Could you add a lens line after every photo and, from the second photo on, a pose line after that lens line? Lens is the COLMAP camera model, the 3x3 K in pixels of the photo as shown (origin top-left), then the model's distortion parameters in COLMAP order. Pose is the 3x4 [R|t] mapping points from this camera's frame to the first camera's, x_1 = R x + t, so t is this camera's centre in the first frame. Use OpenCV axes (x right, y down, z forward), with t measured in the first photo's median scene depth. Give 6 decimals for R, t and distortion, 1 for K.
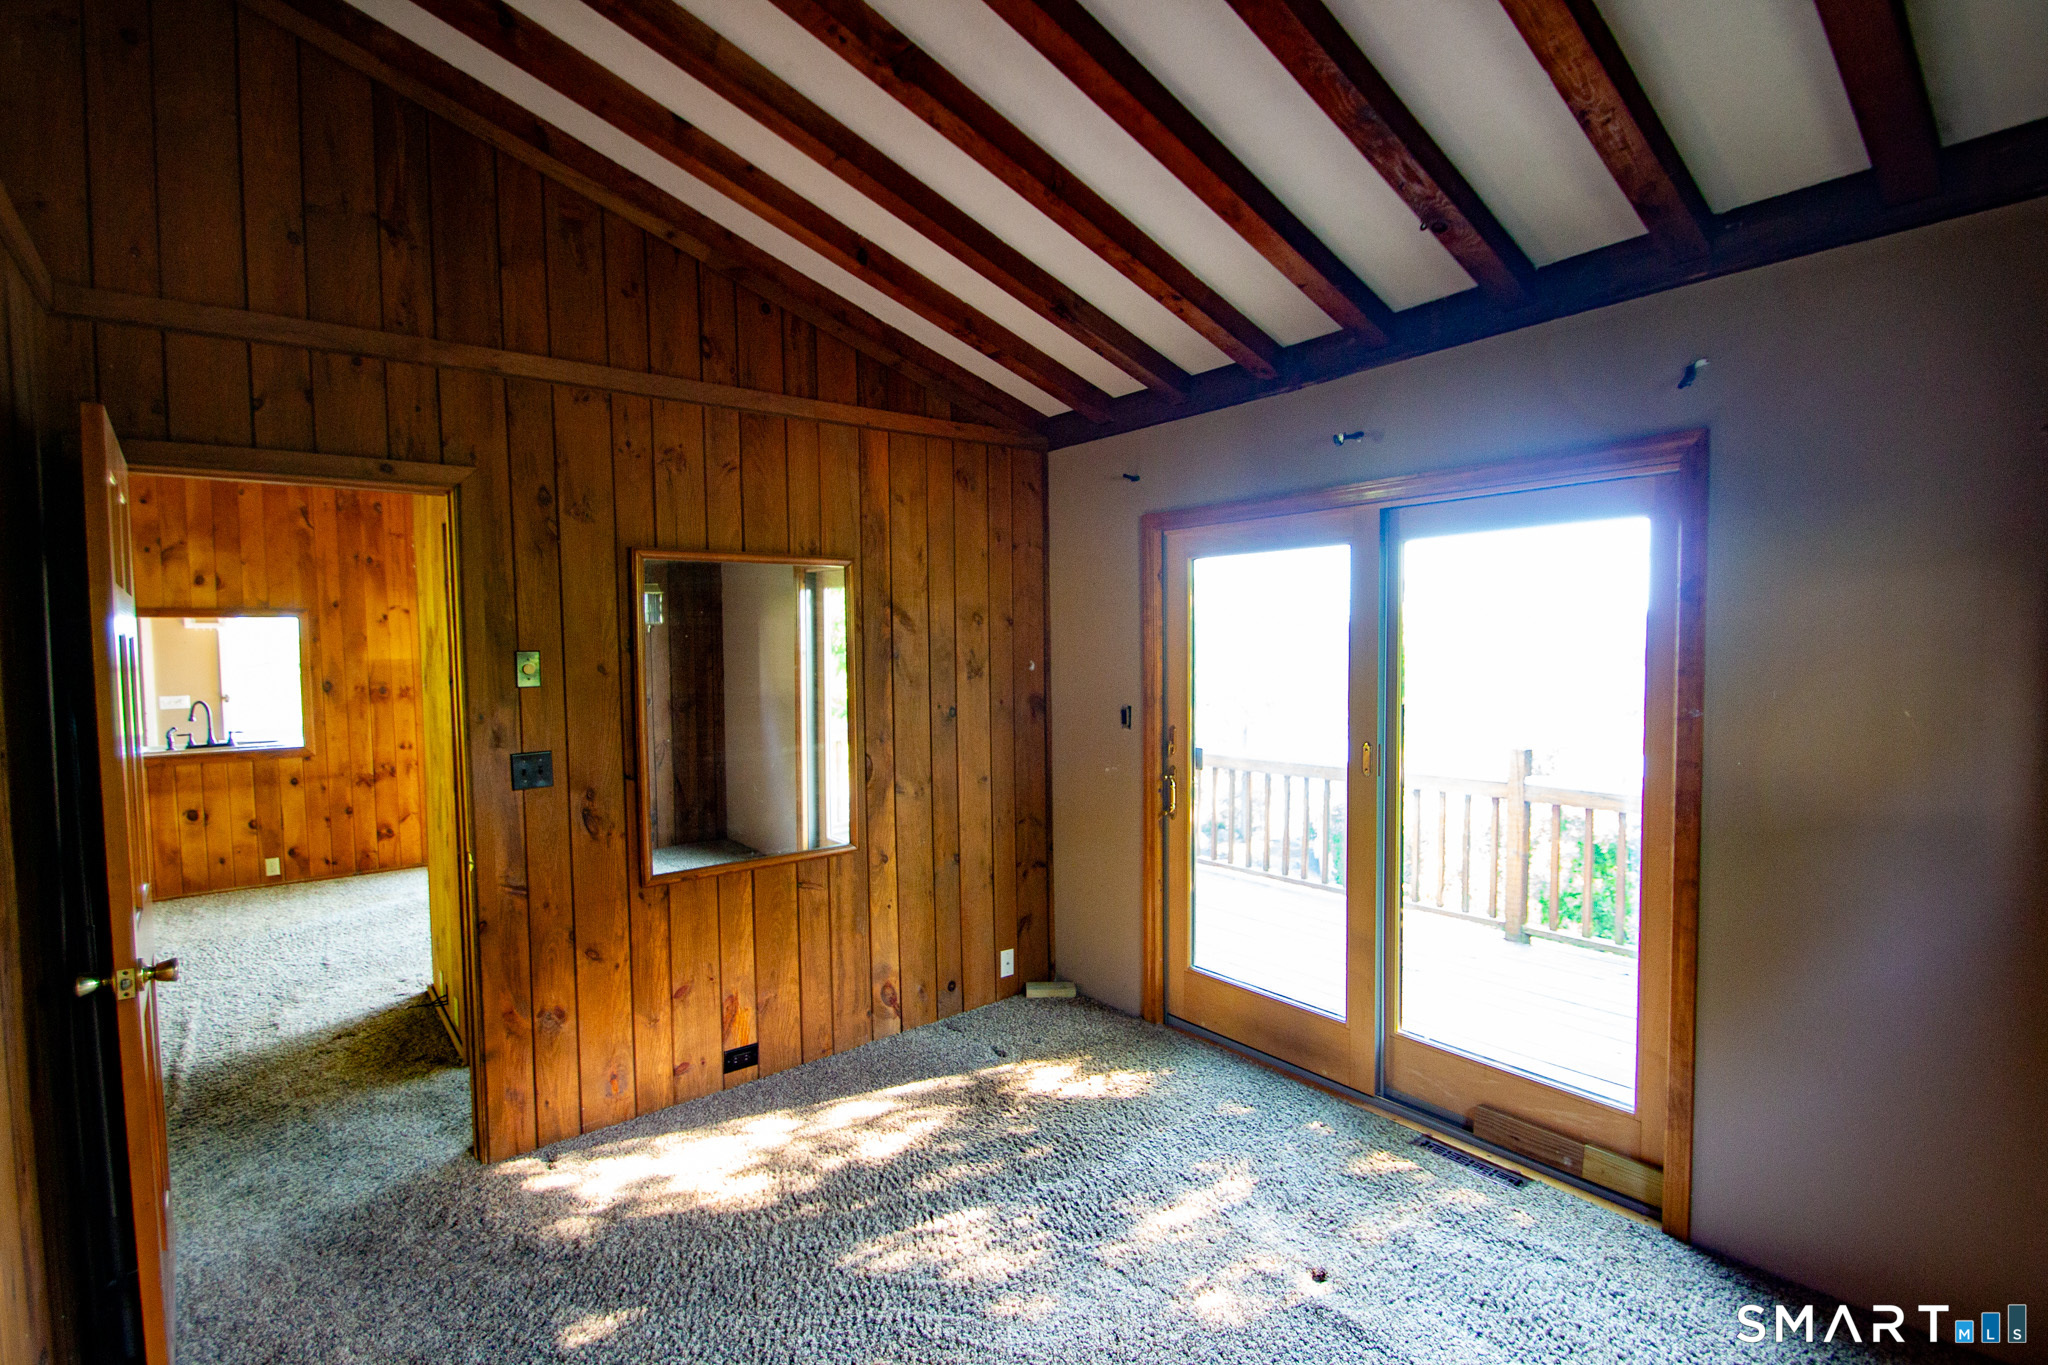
lens RADIAL K [[953.0, 0, 1017.7], [0, 953.0, 689.7], [0, 0, 1]] dist [0.012107, -0.019341]
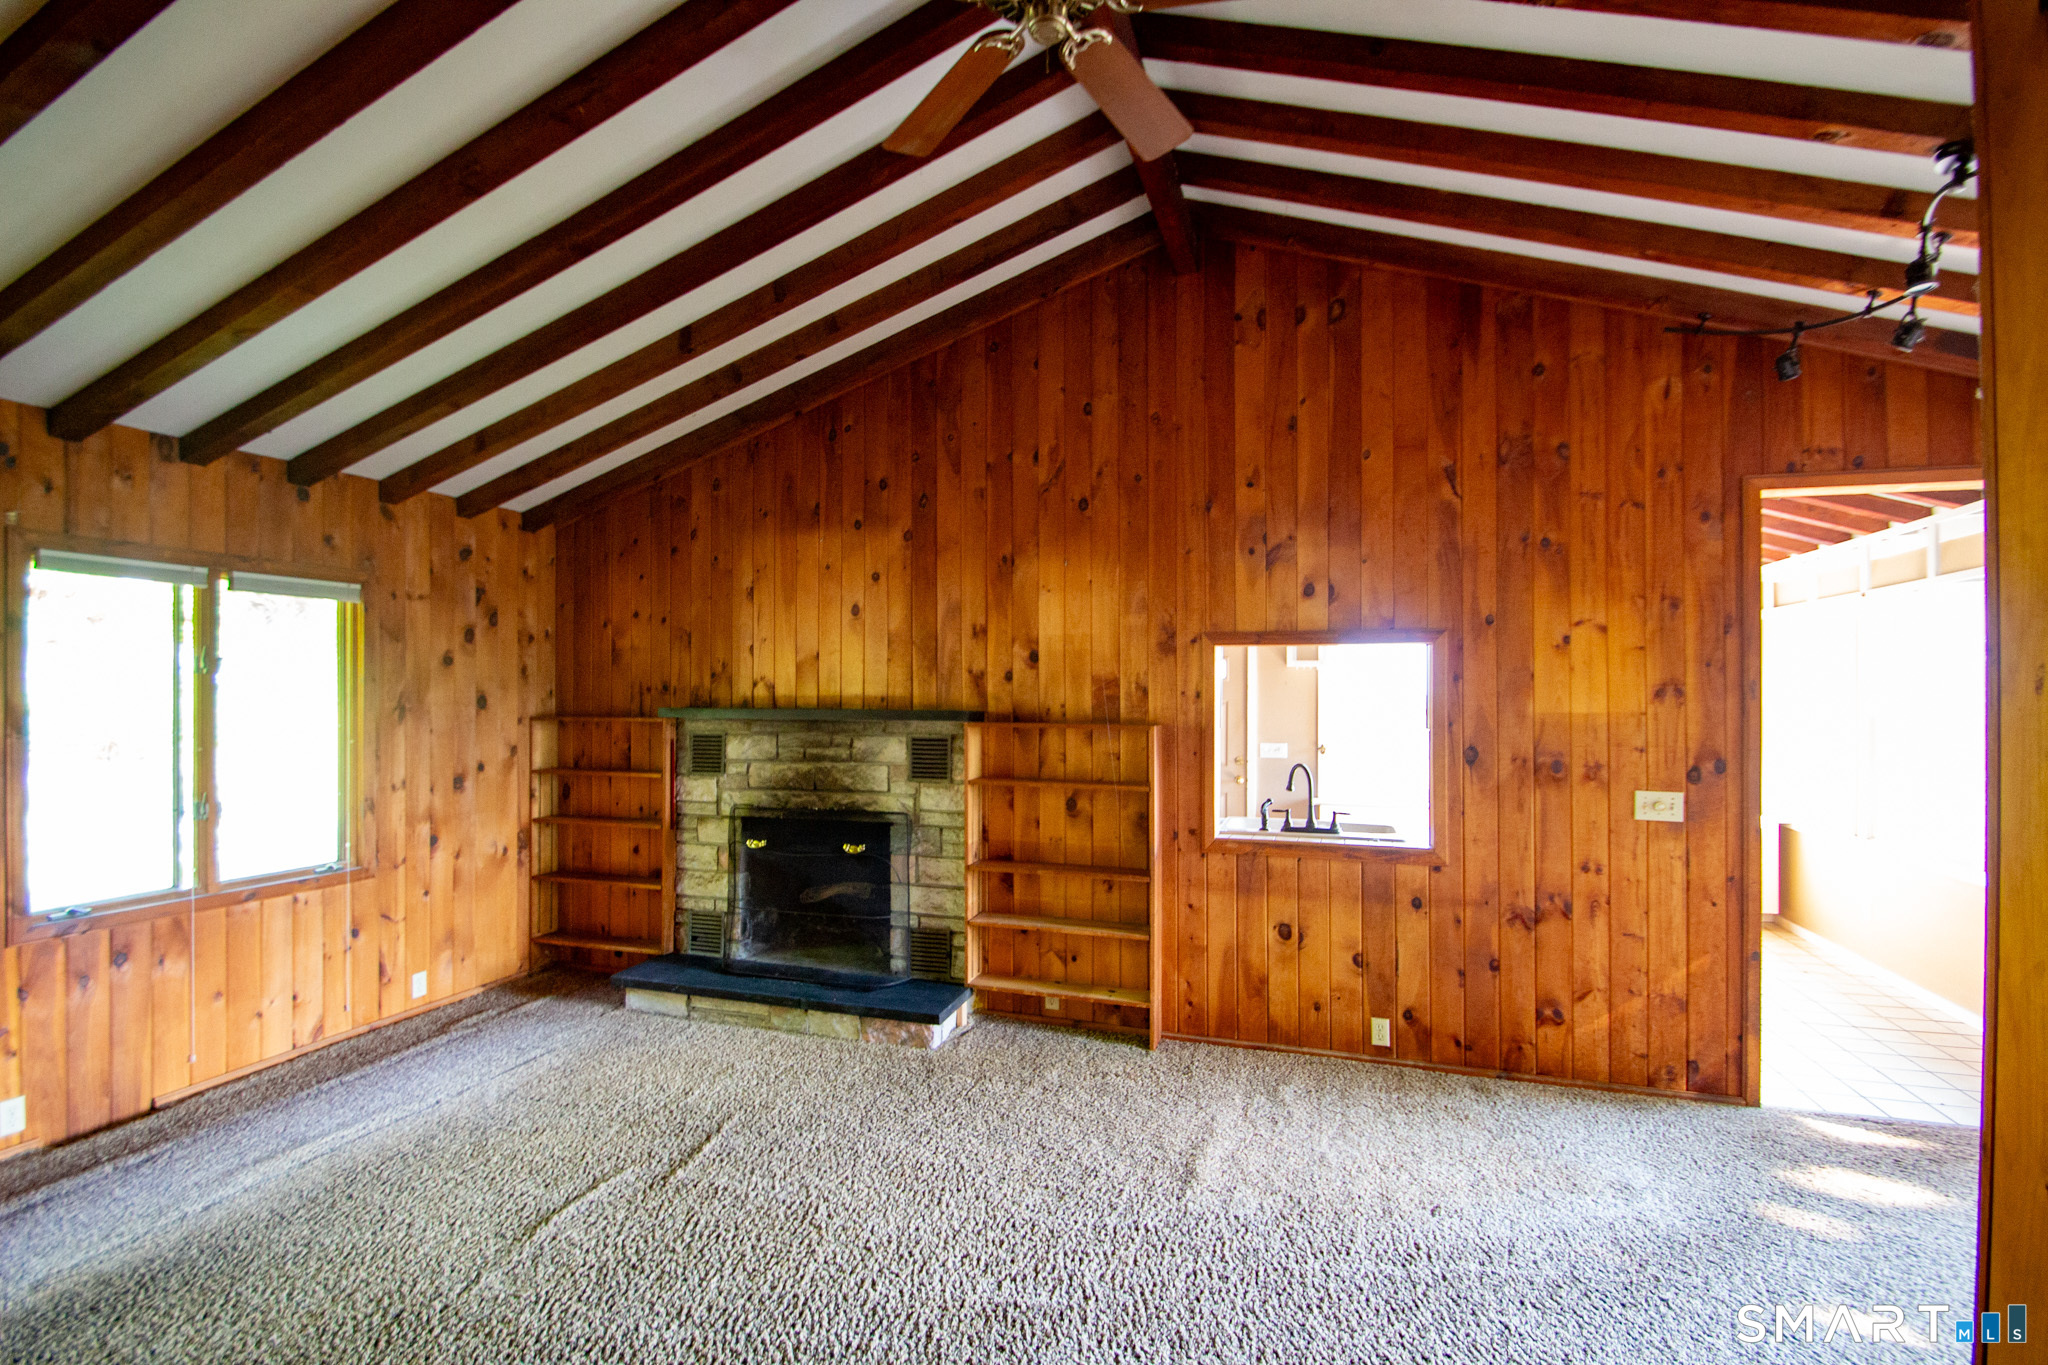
lens RADIAL K [[953.0, 0, 1017.7], [0, 953.0, 689.7], [0, 0, 1]] dist [0.012107, -0.019341]
pose [[0.531630, 0.009904, -0.846919, -0.361758], [-0.053539, 0.998325, -0.021933, -0.016014], [0.845283, 0.057004, 0.531269, 0.429228]]
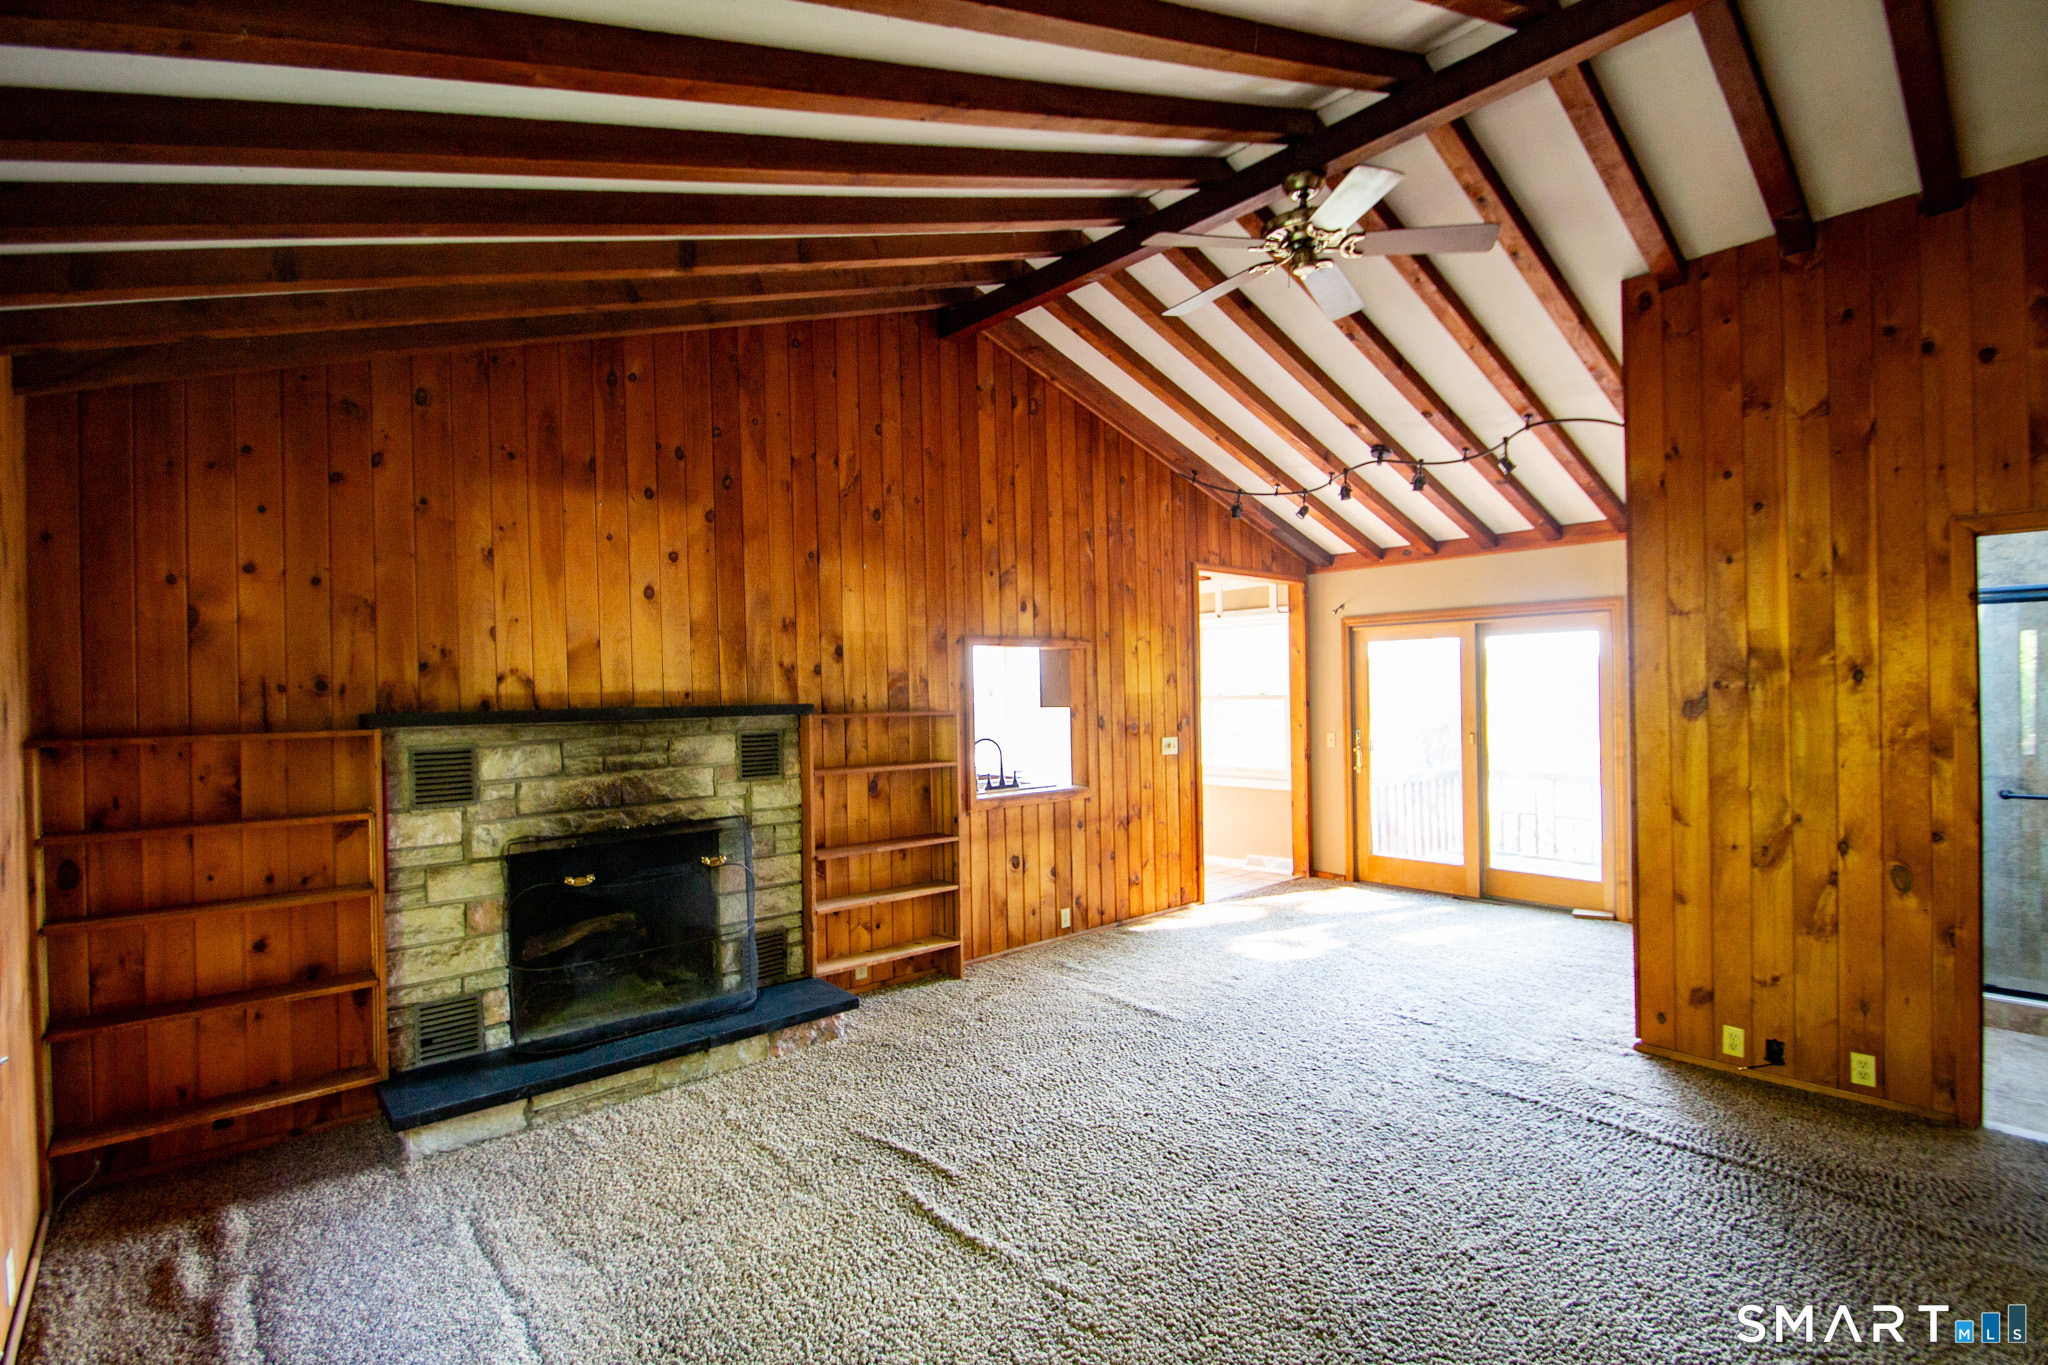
lens RADIAL K [[955.1, 0, 1015.1], [0, 955.1, 690.3], [0, 0, 1]] dist [0.011963, -0.019444]
pose [[0.999424, -0.006181, 0.033357, -0.838029], [0.007953, 0.998549, -0.053252, 0.014525], [-0.032979, 0.053487, 0.998024, 0.067663]]
